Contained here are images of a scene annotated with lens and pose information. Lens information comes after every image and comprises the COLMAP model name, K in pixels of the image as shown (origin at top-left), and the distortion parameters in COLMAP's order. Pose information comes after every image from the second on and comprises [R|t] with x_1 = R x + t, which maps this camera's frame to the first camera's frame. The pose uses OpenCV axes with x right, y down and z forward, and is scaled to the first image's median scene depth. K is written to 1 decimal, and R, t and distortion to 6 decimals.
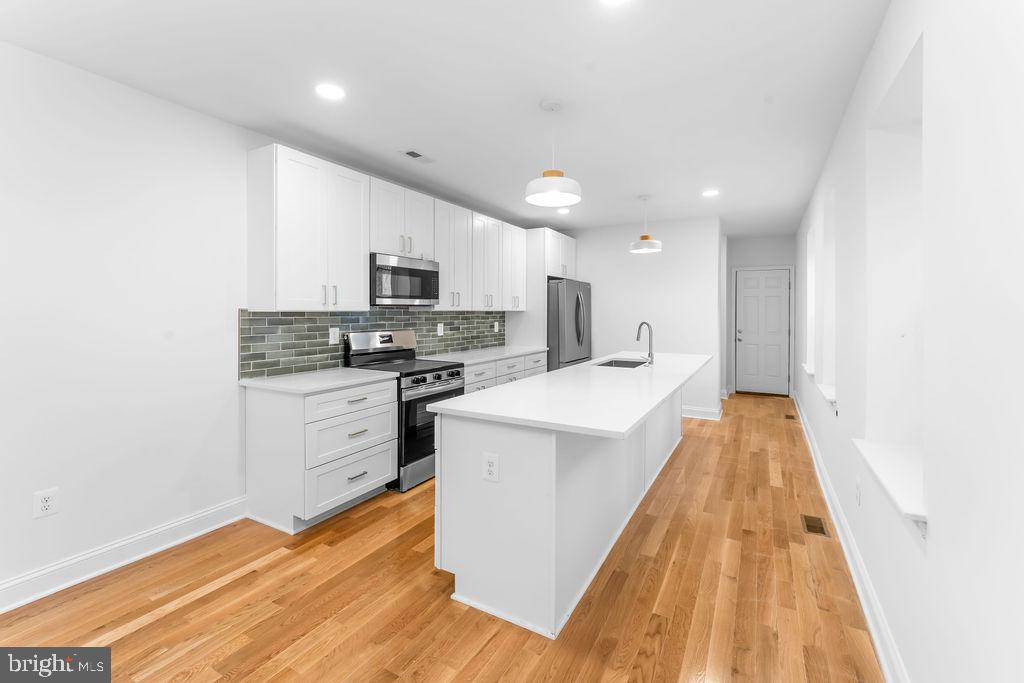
lens RADIAL K [[436.0, 0, 521.4], [0, 436.0, 308.8], [0, 0, 1]] dist [0.000898, 0.001024]
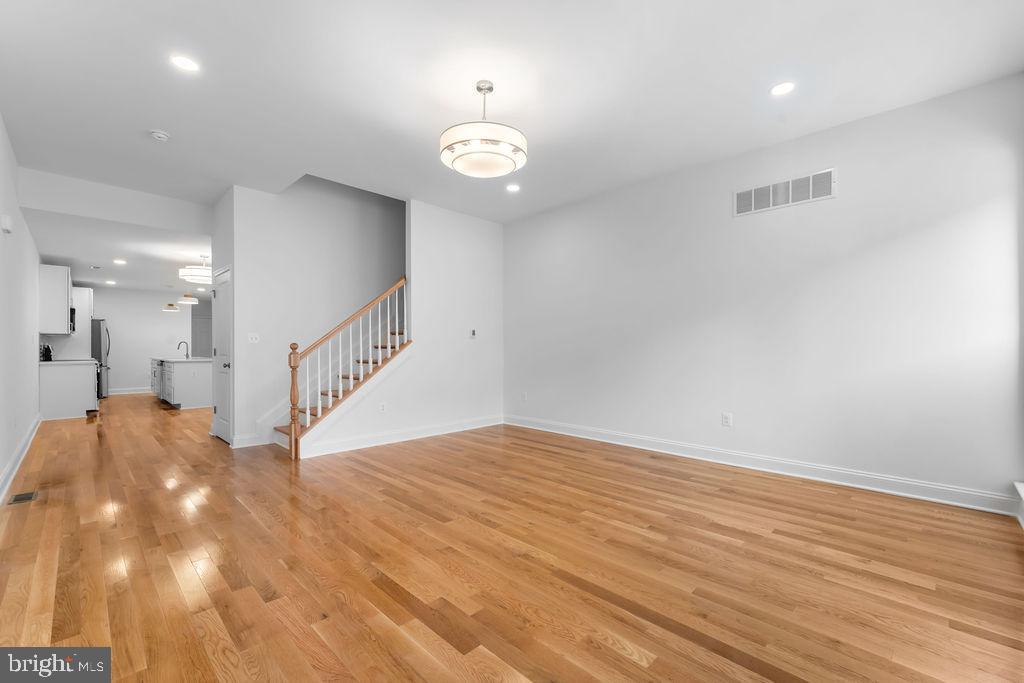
lens RADIAL K [[436.0, 0, 516.2], [0, 436.0, 344.9], [0, 0, 1]] dist [0.000898, 0.001024]
pose [[0.273427, 0.000911, 0.961892, -1.556435], [-0.004789, 0.999988, 0.000414, 0.037414], [-0.961881, -0.004719, 0.273428, -1.483507]]
